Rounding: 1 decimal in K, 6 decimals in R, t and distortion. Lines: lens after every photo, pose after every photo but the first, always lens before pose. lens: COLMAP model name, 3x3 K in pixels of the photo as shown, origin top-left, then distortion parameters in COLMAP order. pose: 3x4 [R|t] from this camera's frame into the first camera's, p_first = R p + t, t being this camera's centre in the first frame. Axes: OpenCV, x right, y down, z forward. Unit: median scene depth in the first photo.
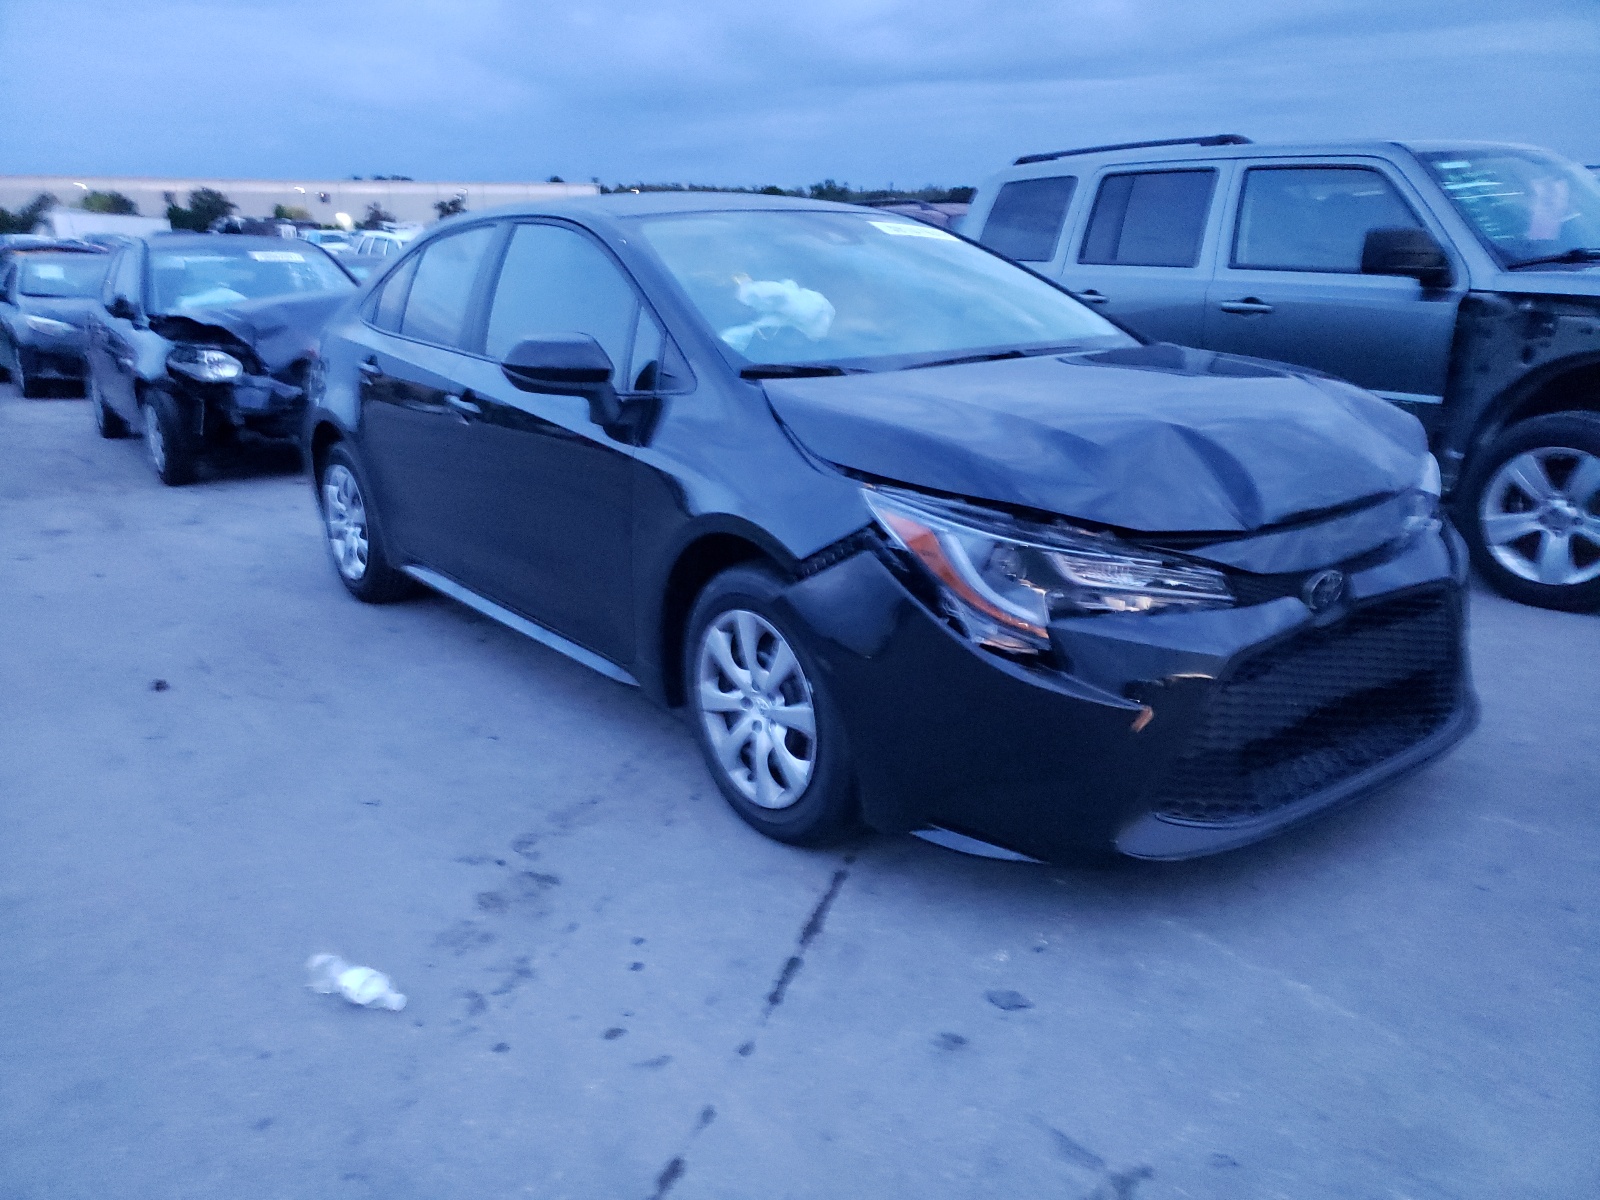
lens RADIAL K [[1289.0, 0, 800.0], [0, 1289.0, 600.0], [0, 0, 1]] dist [0.004168, 0.001027]
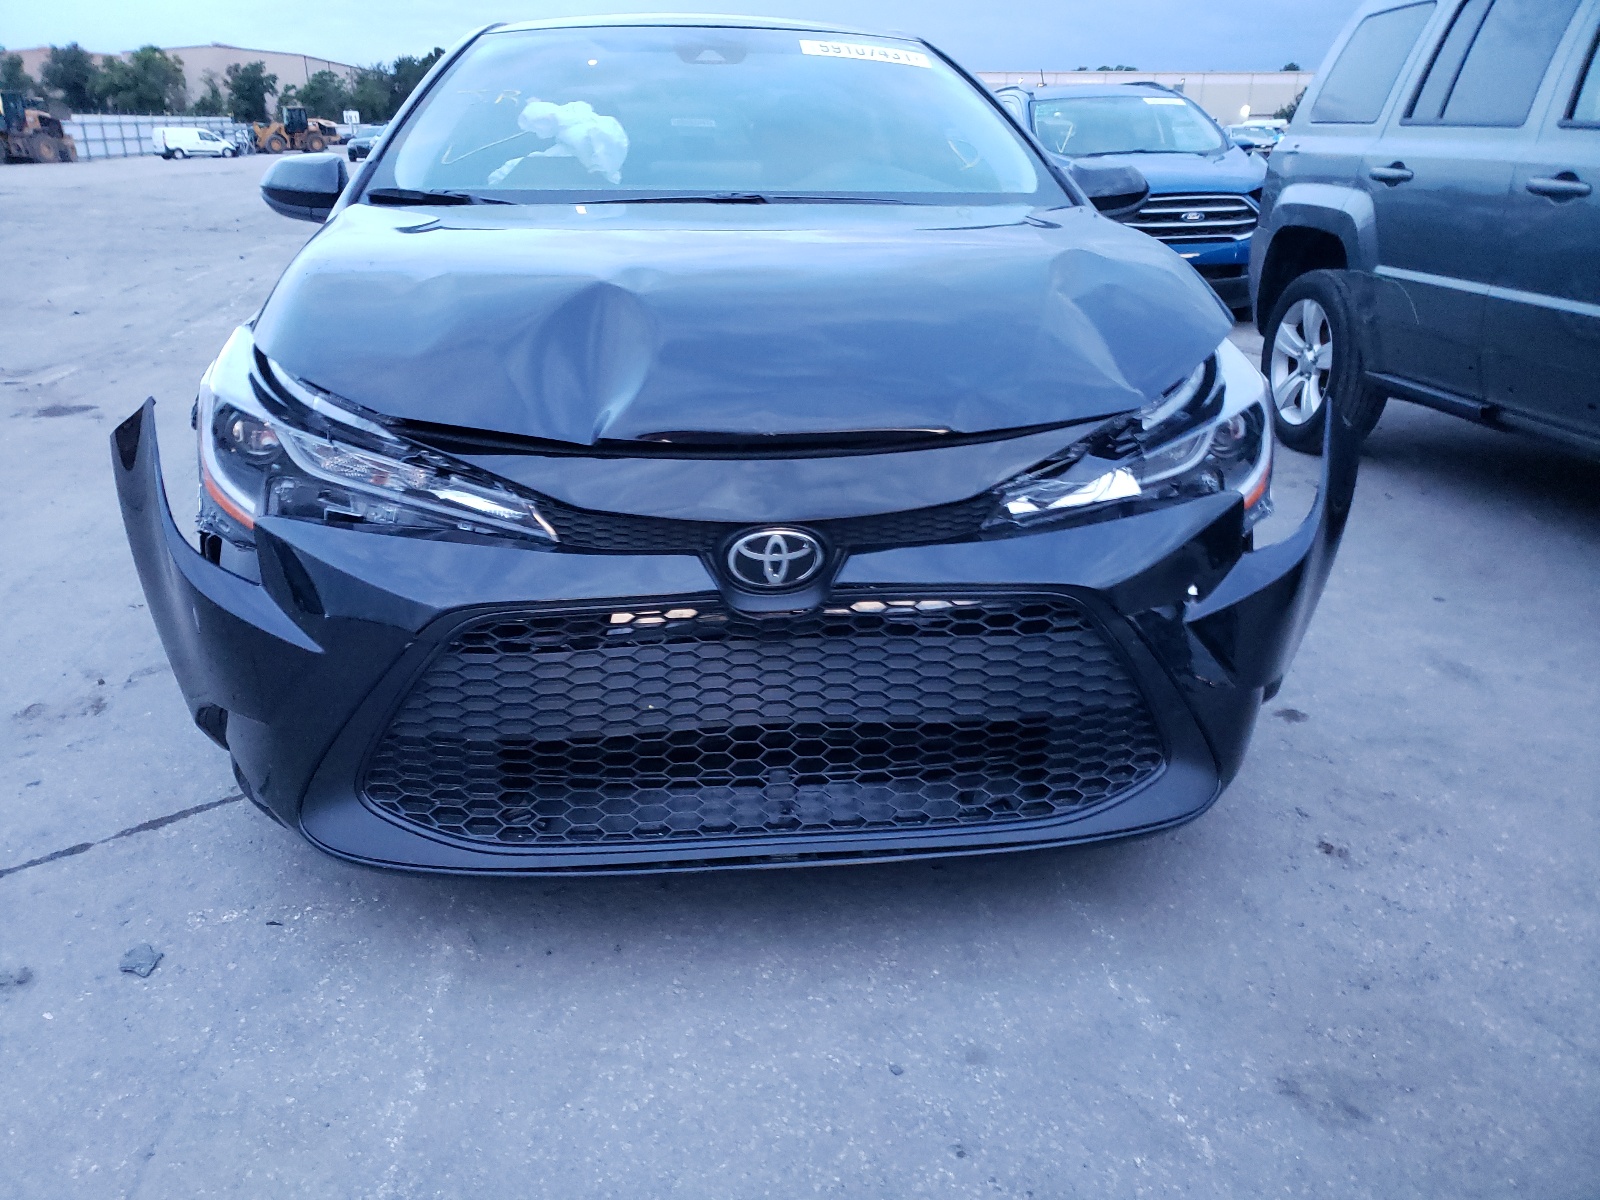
lens RADIAL K [[1289.0, 0, 800.0], [0, 1289.0, 600.0], [0, 0, 1]] dist [0.004168, 0.001027]
pose [[0.842701, 0.190849, -0.503420, 0.524060], [-0.154837, 0.981469, 0.112889, -0.044054], [0.515636, -0.017183, 0.856635, 0.302830]]
